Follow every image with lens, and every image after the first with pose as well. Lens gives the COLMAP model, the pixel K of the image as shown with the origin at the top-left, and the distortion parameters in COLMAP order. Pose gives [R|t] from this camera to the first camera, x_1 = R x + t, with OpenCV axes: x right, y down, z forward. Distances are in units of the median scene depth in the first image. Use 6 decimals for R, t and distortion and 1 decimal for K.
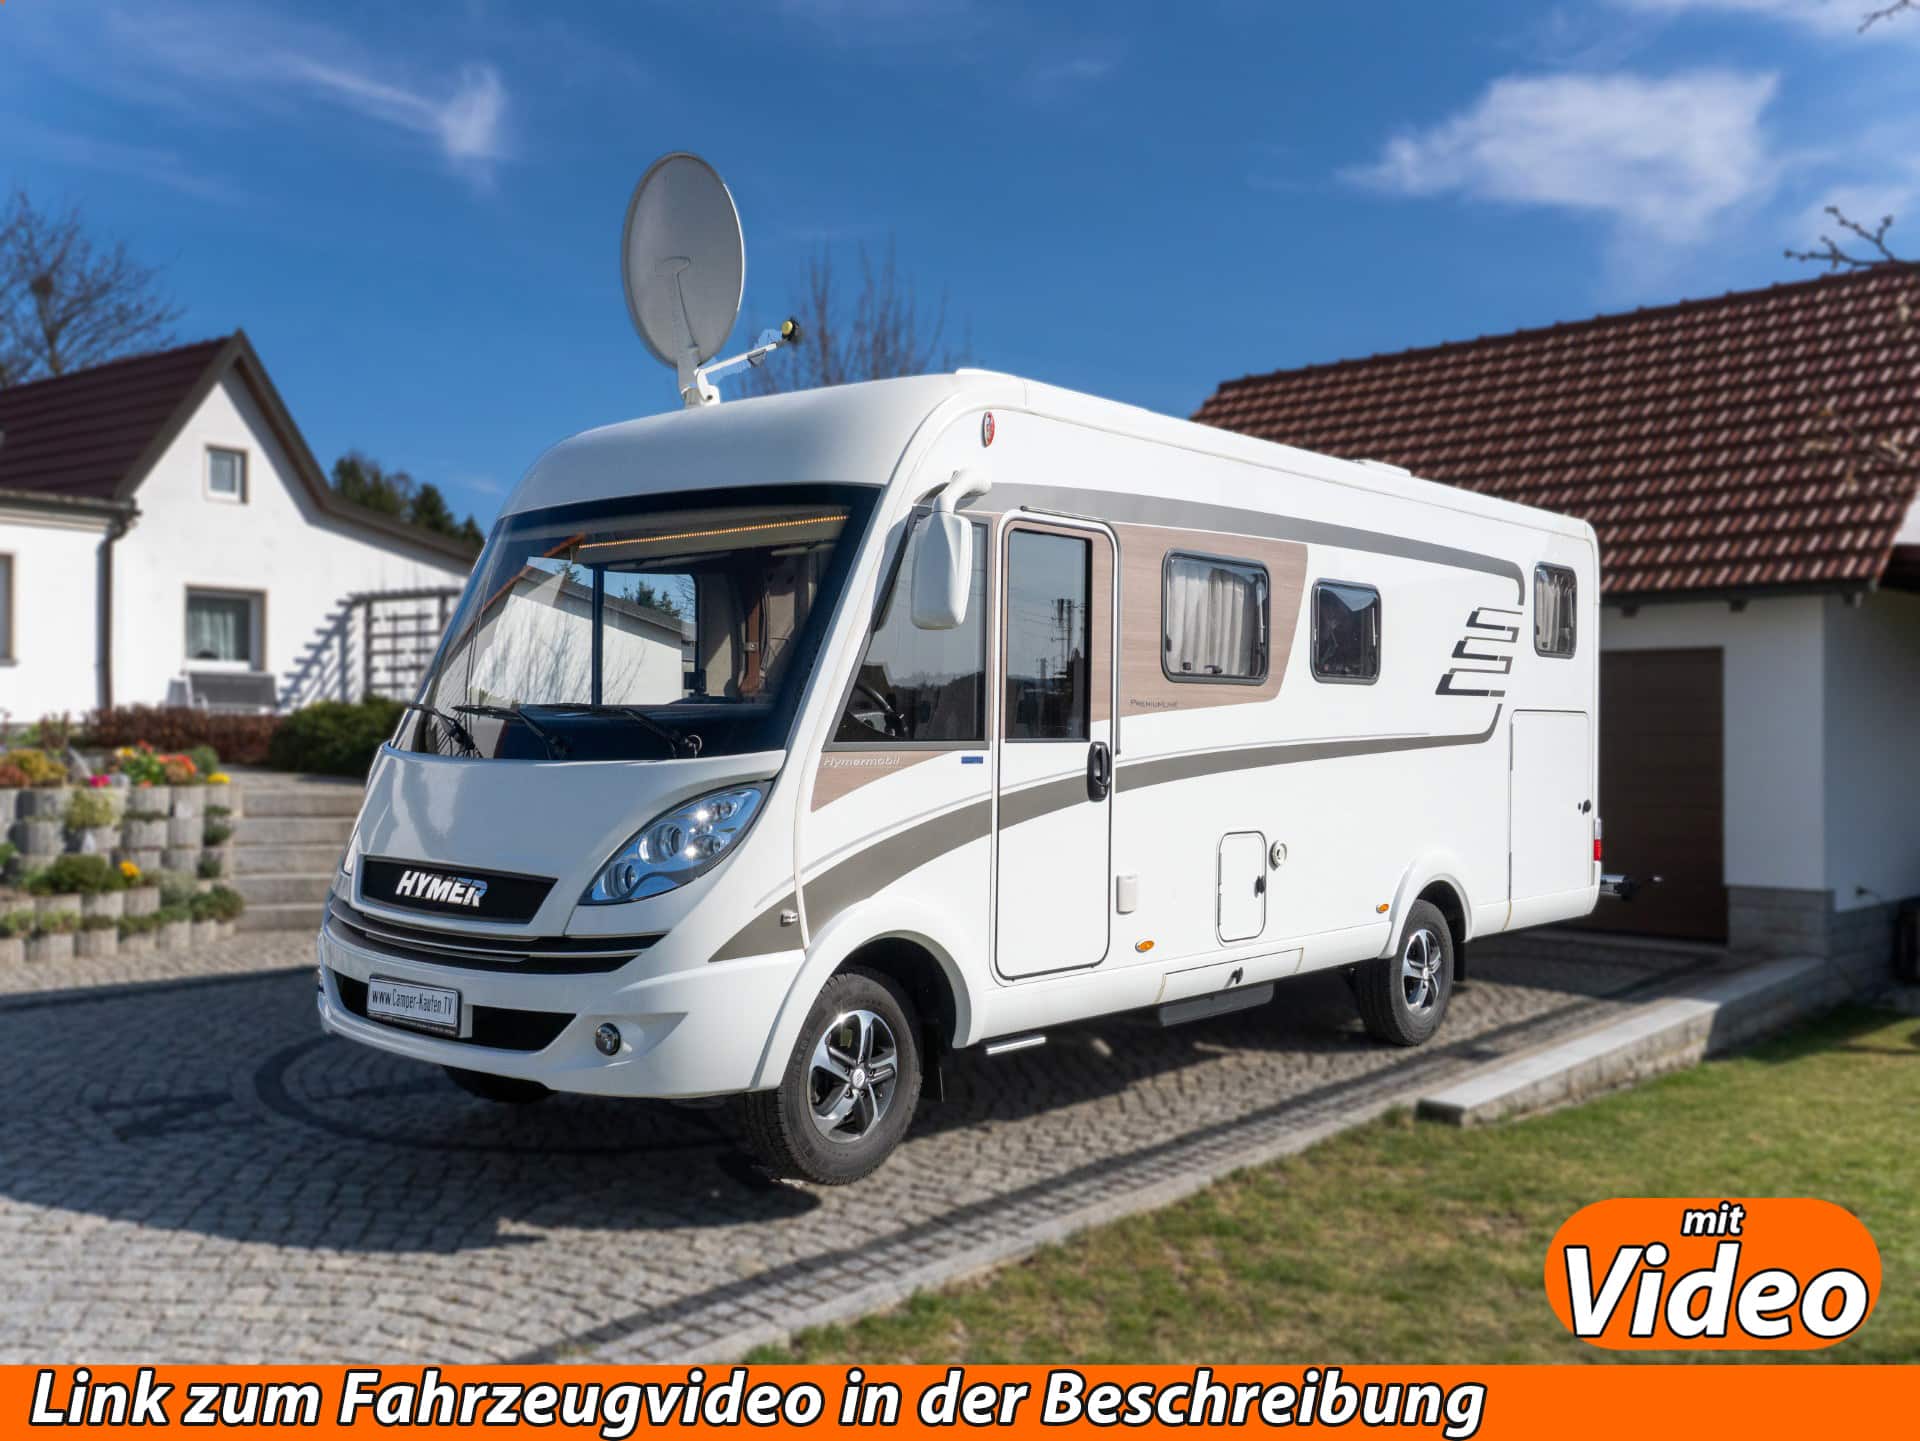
lens RADIAL K [[1703.3, 0, 954.0], [0, 1703.3, 725.7], [0, 0, 1]] dist [-0.002937, -0.013493]
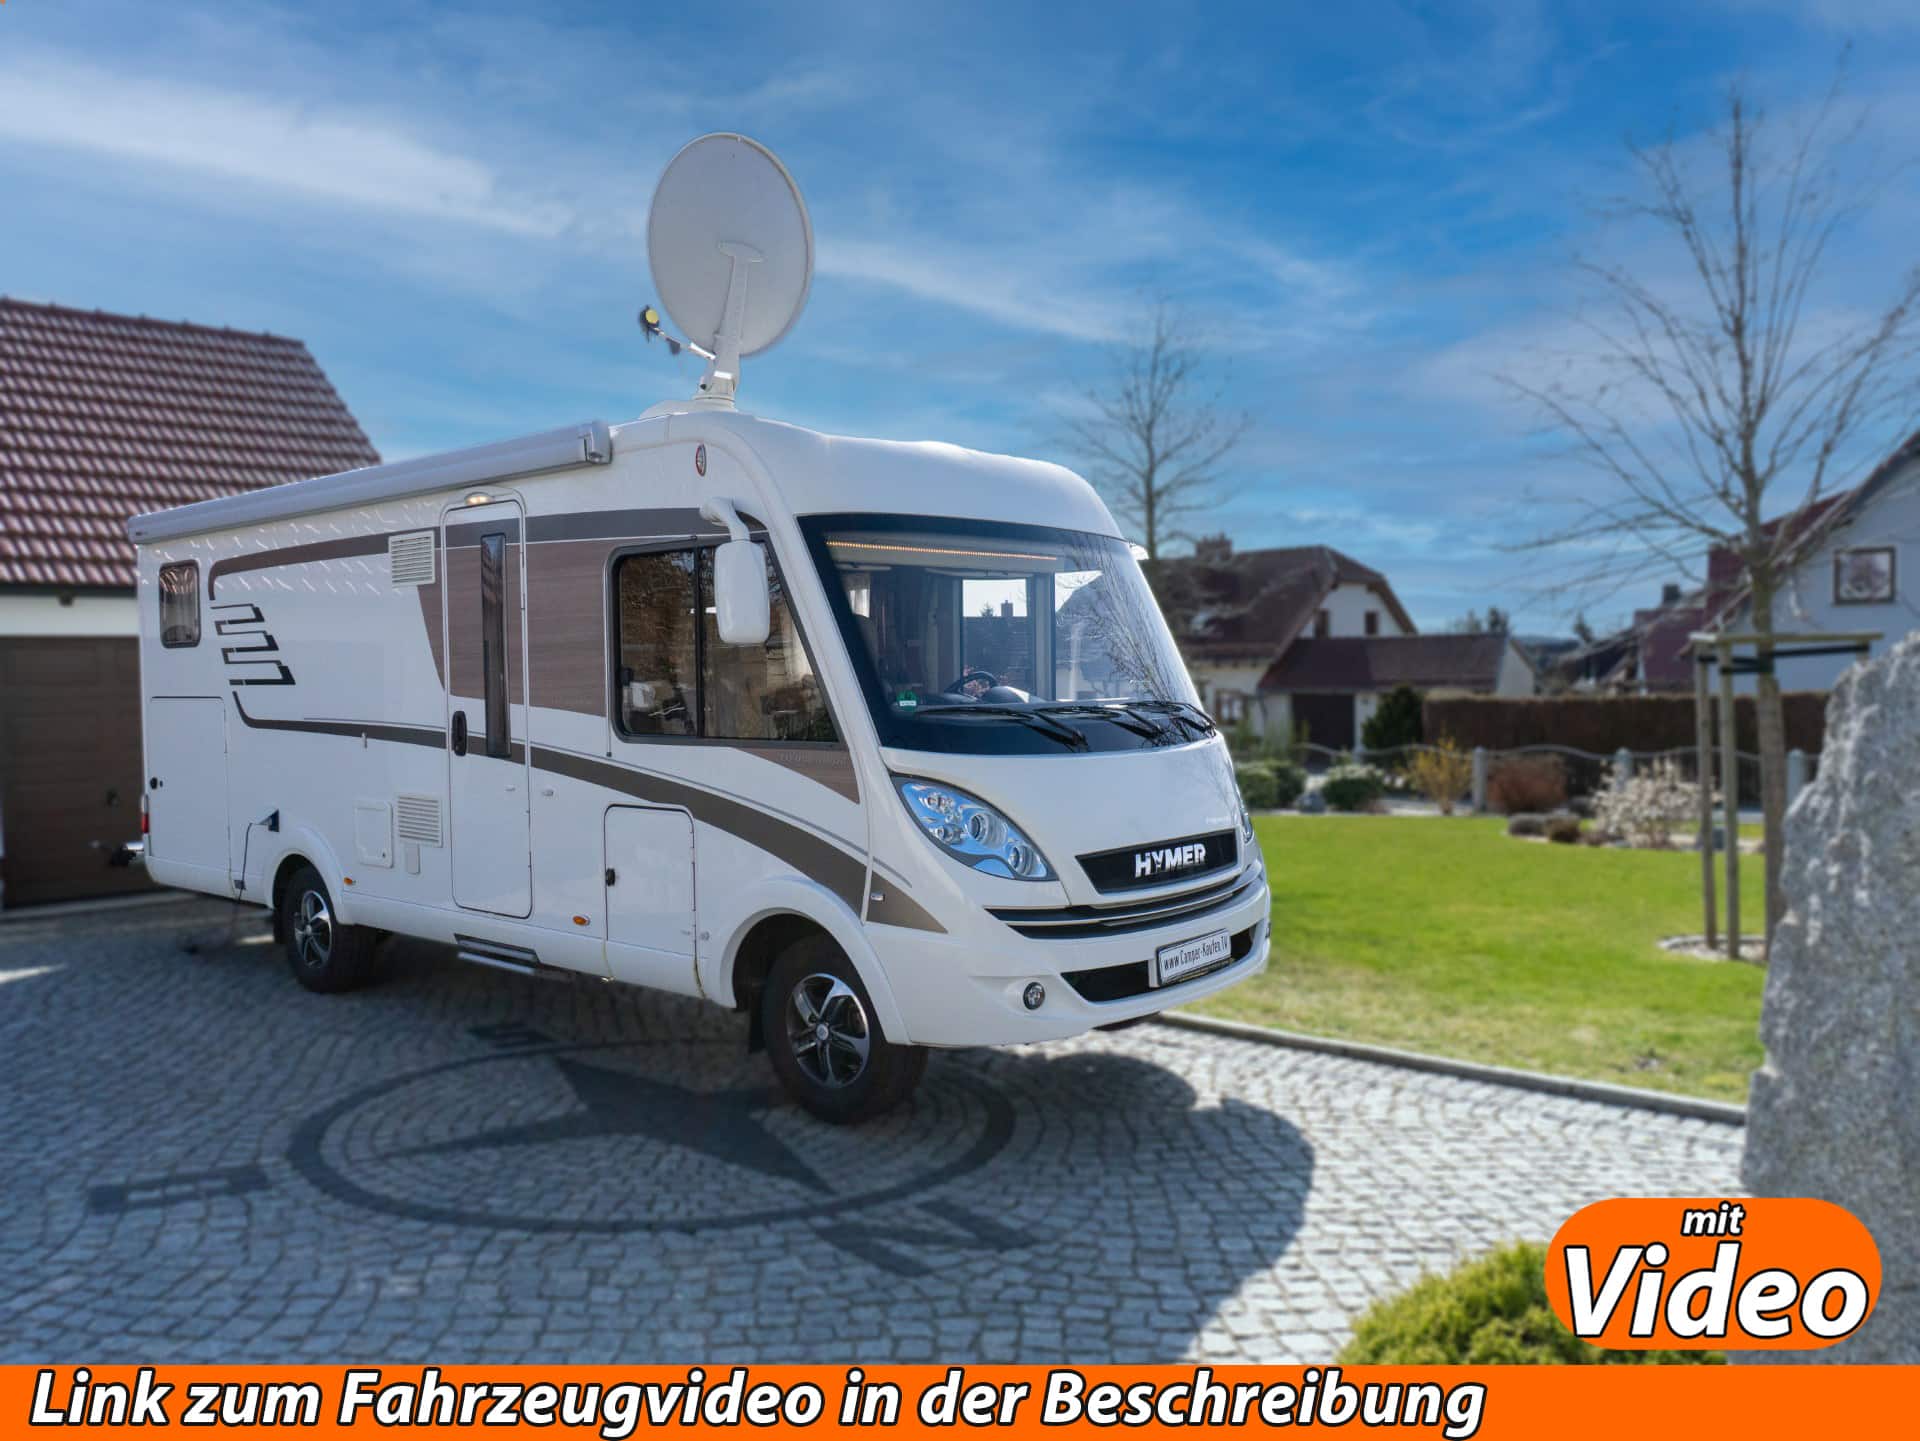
lens RADIAL K [[1447.0, 0, 961.0], [0, 1447.0, 725.1], [0, 0, 1]] dist [-0.018418, -0.003071]
pose [[-0.002324, -0.046752, 0.998904, -1.342367], [0.017622, 0.998750, 0.046785, -0.049208], [-0.999842, 0.017711, -0.001498, 1.181058]]
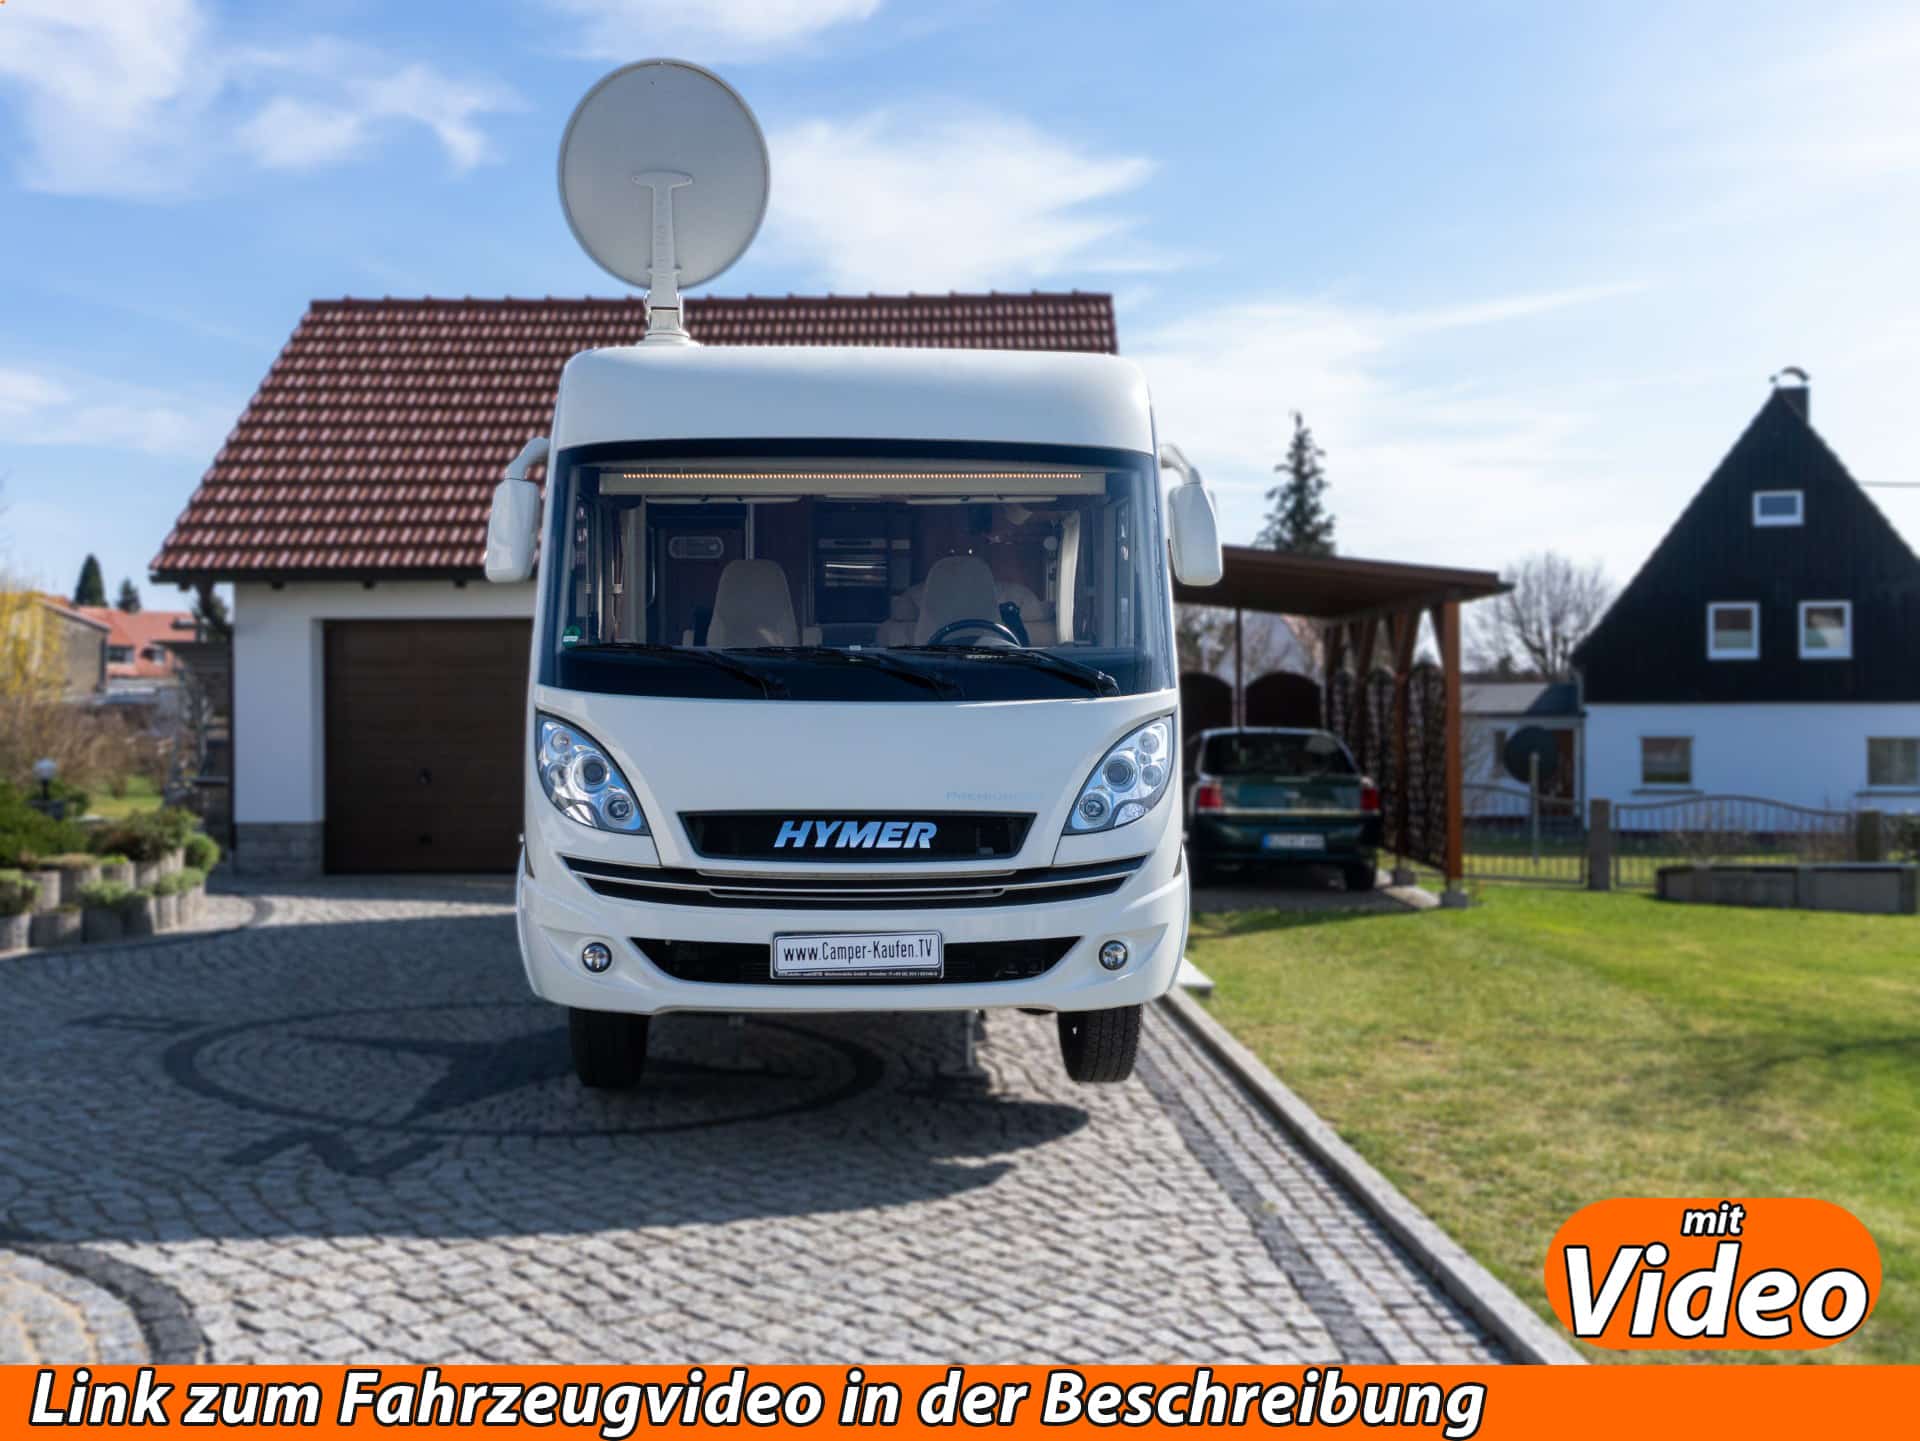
lens RADIAL K [[1892.2, 0, 955.4], [0, 1892.2, 725.8], [0, 0, 1]] dist [0.030617, 0.000000]
pose [[0.735685, -0.013775, 0.677184, -1.021240], [0.010503, 0.999905, 0.008930, 0.024673], [-0.677242, 0.000543, 0.735760, 0.171104]]
